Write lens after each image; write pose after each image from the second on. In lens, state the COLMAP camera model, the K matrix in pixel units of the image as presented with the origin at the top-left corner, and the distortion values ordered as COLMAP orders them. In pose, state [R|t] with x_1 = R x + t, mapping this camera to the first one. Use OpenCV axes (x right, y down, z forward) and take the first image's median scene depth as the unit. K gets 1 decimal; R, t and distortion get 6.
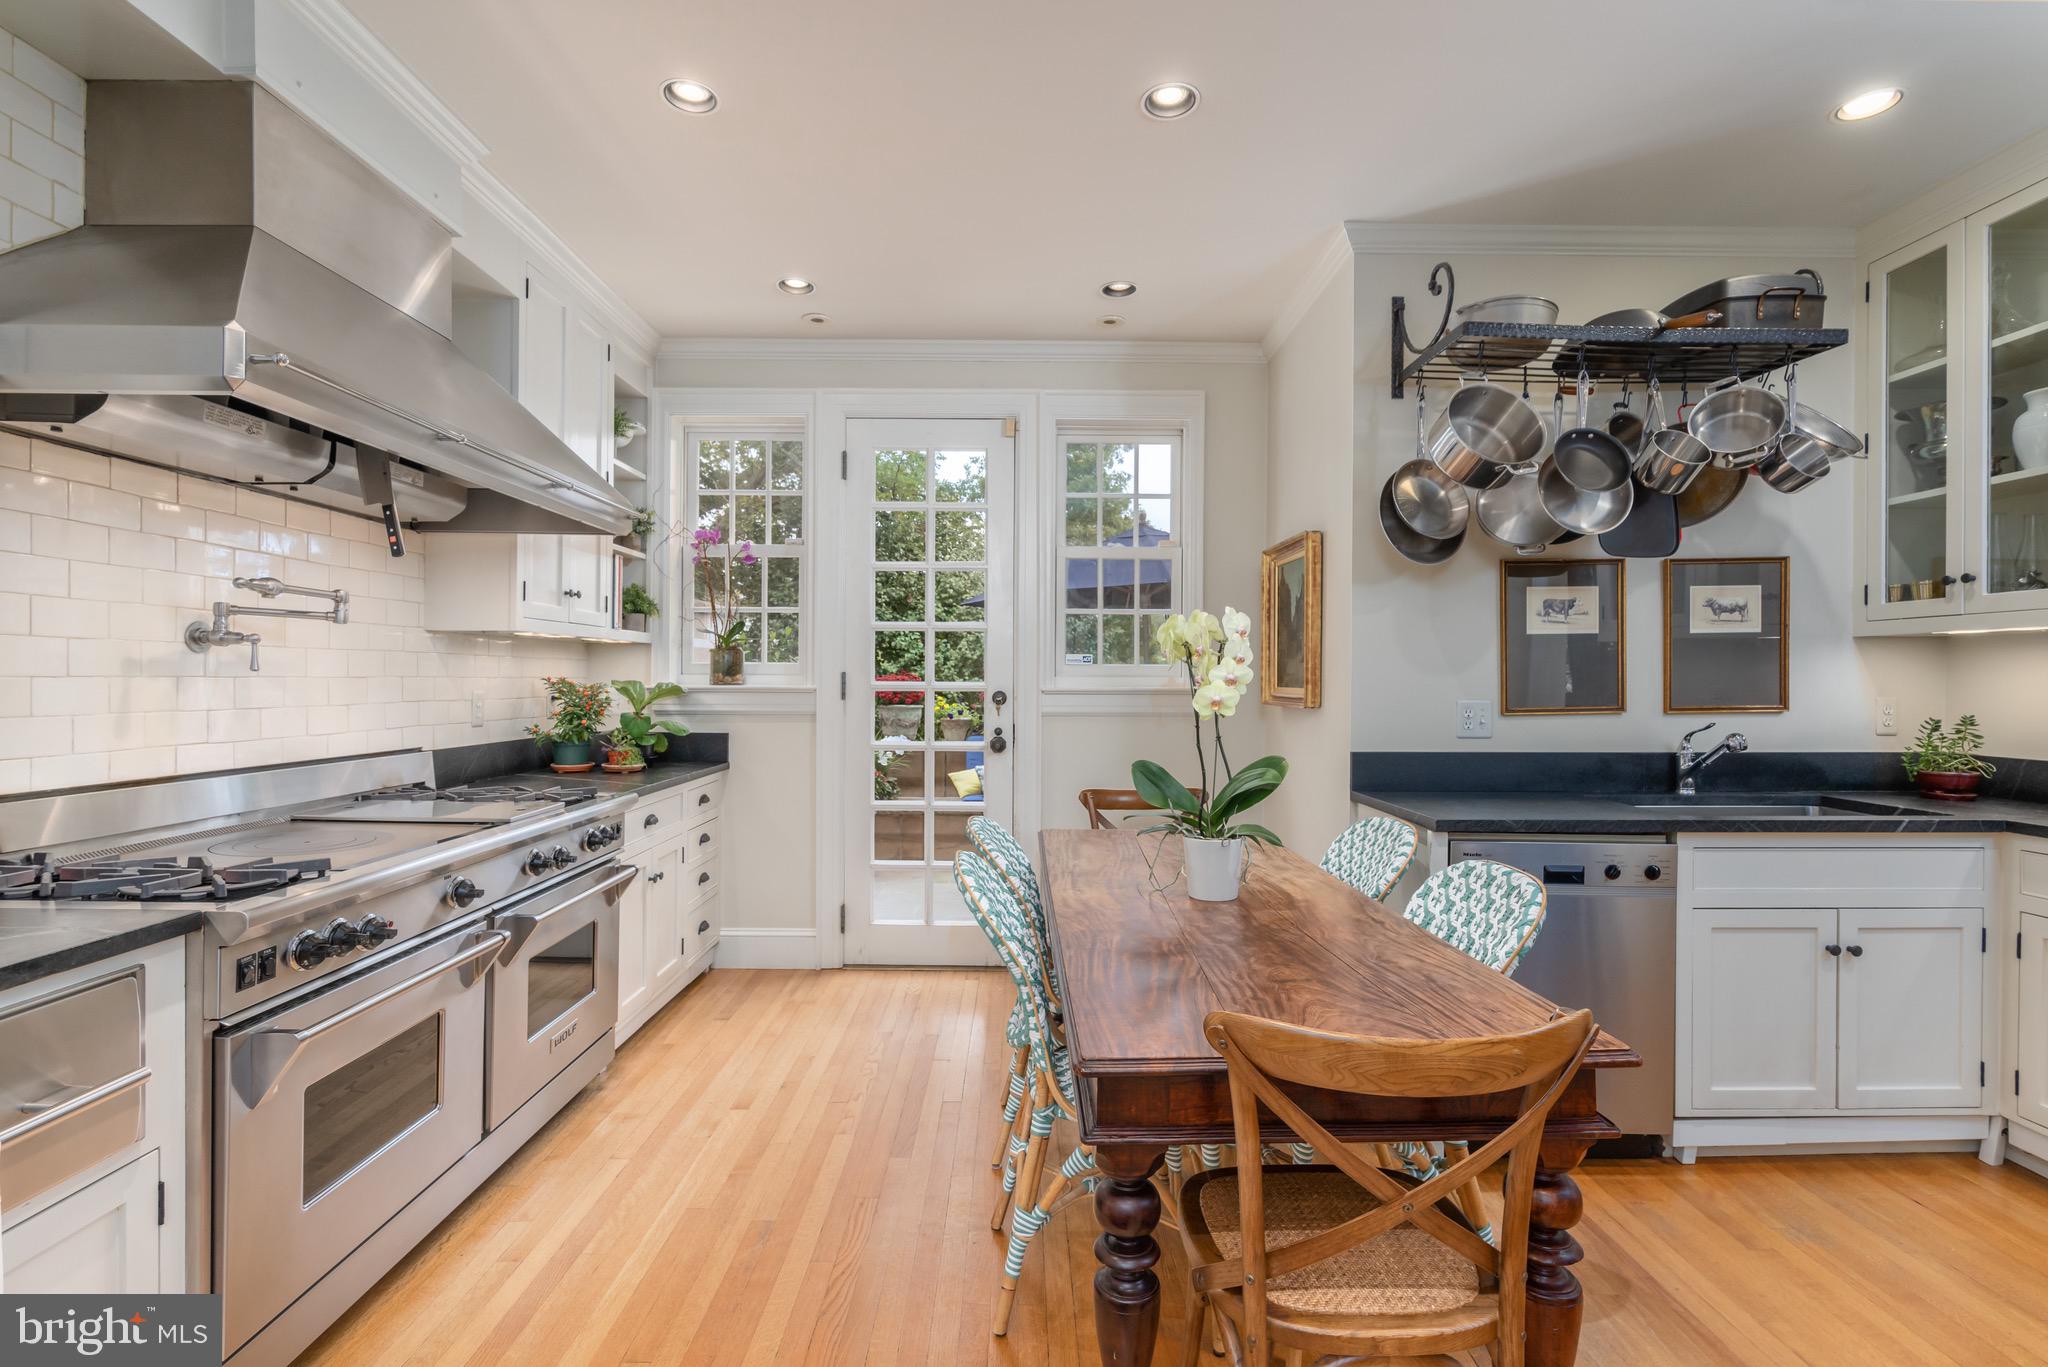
lens RADIAL K [[926.7, 0, 1024.0], [0, 926.7, 683.5], [0, 0, 1]] dist [-0.000902, -0.000023]
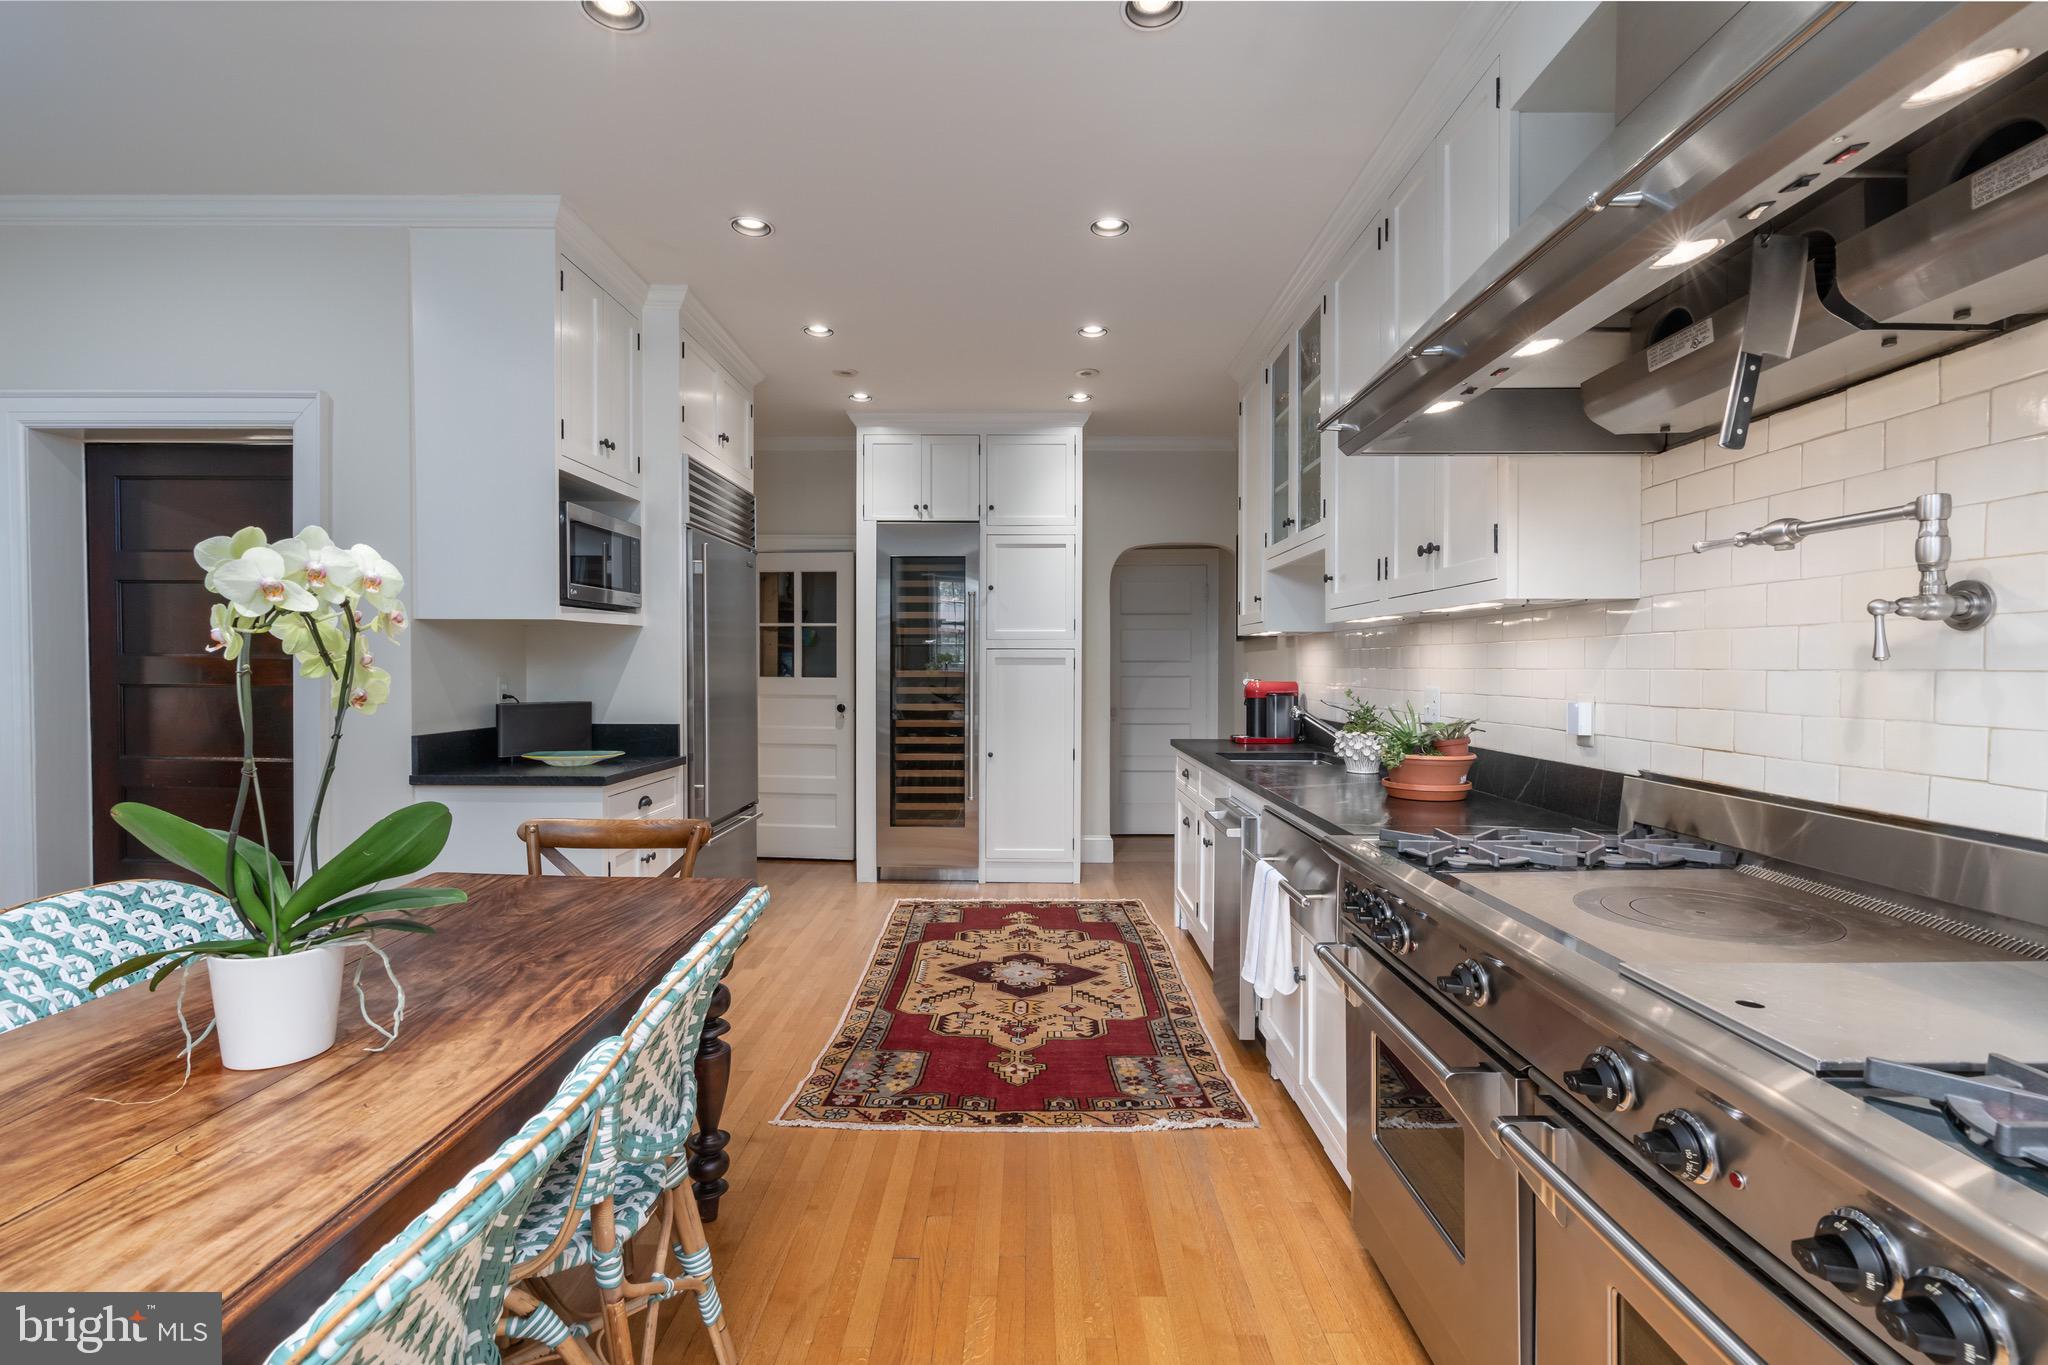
lens RADIAL K [[926.7, 0, 1024.0], [0, 926.7, 682.5], [0, 0, 1]] dist [-0.000902, -0.000023]
pose [[-0.999906, -0.006462, 0.012098, -0.256076], [-0.006197, 0.999742, 0.021835, -0.008820], [-0.012236, 0.021758, -0.999688, 1.515365]]
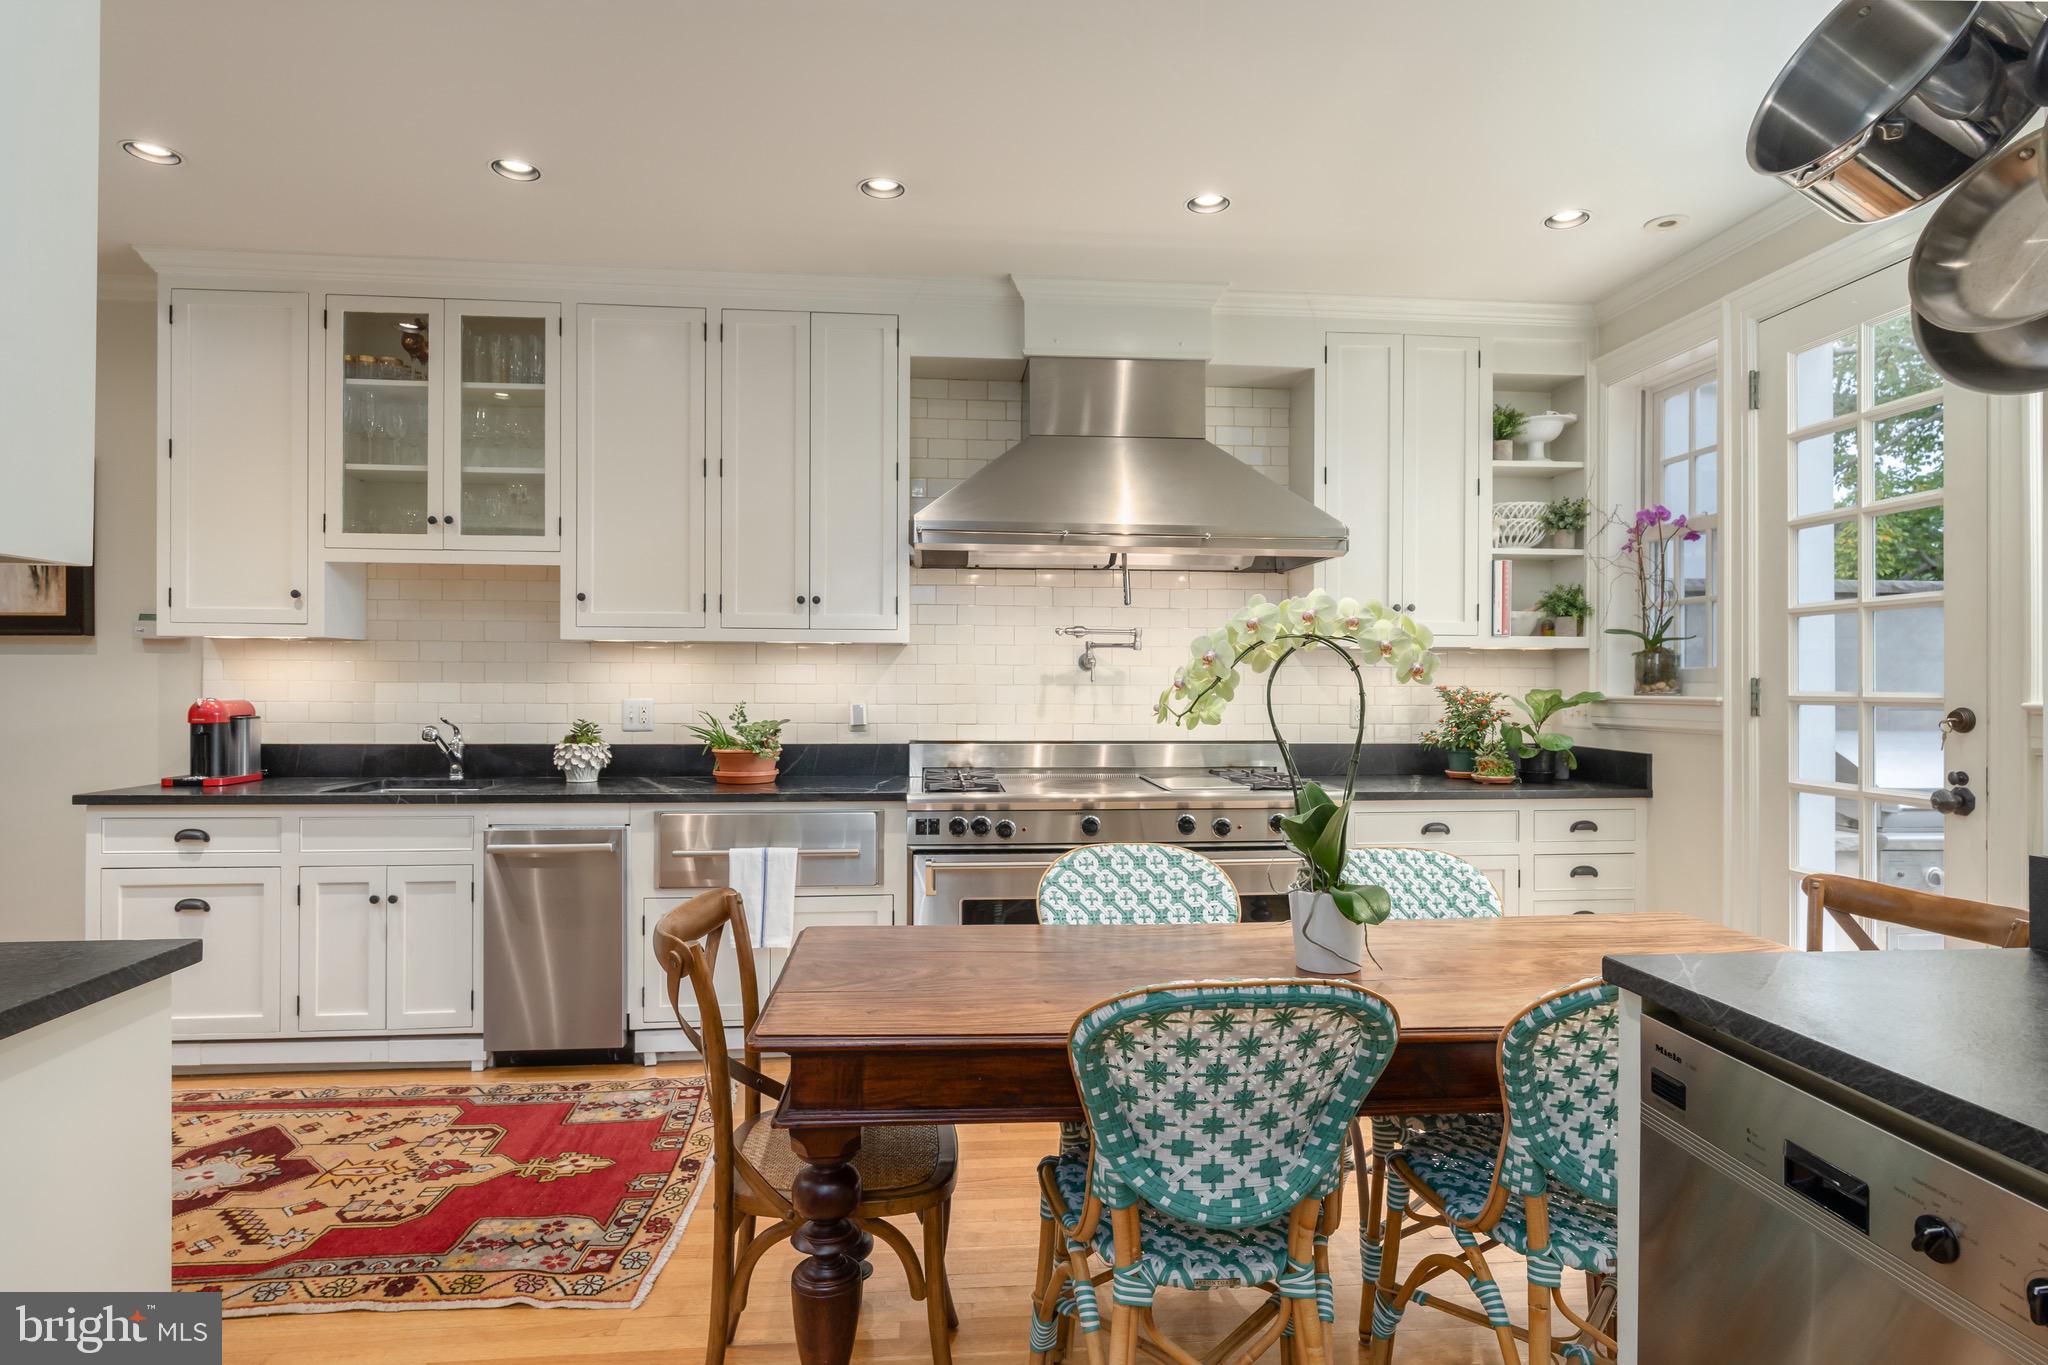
lens RADIAL K [[1086.3, 0, 1024.0], [0, 1086.3, 682.5], [0, 0, 1]] dist [-0.000152, 0.000514]
pose [[0.085879, -0.009094, -0.996264, 1.045876], [-0.006798, 0.999930, -0.009713, 0.007795], [0.996282, 0.007607, 0.085811, 0.663205]]
